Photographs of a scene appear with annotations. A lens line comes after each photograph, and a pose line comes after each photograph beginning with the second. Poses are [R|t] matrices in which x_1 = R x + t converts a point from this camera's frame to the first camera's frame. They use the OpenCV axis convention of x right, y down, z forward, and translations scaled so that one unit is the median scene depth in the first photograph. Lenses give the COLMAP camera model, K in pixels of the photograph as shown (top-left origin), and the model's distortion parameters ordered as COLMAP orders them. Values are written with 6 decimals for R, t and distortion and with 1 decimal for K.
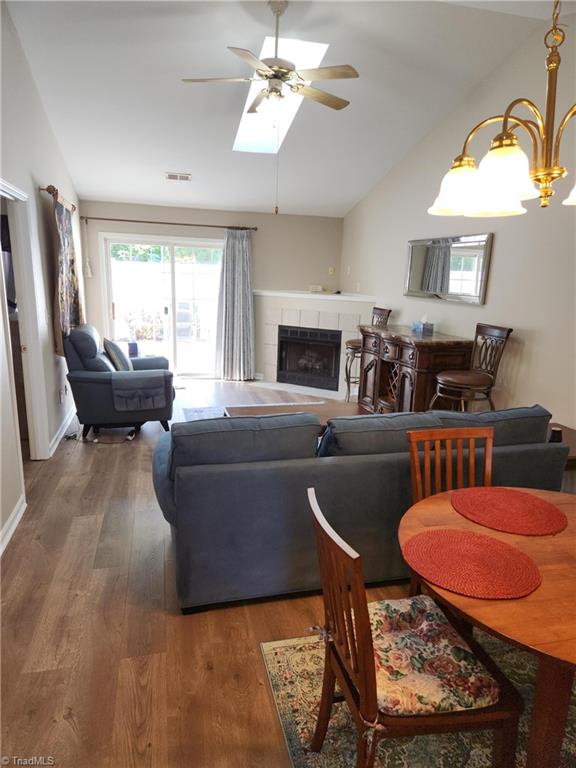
lens RADIAL K [[515.1, 0, 289.1], [0, 515.1, 385.0], [0, 0, 1]] dist [0.009659, -0.003436]
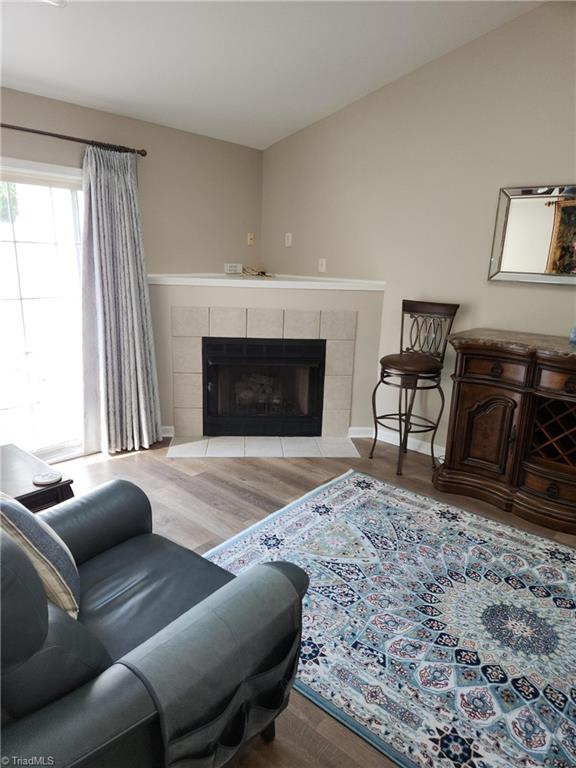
lens RADIAL K [[515.1, 0, 288.0], [0, 515.1, 386.0], [0, 0, 1]] dist [0.009659, -0.003436]
pose [[0.831278, -0.145318, 0.536525, -0.249739], [0.115254, 0.989306, 0.089383, -0.103782], [-0.543777, -0.012465, 0.839137, 0.487540]]
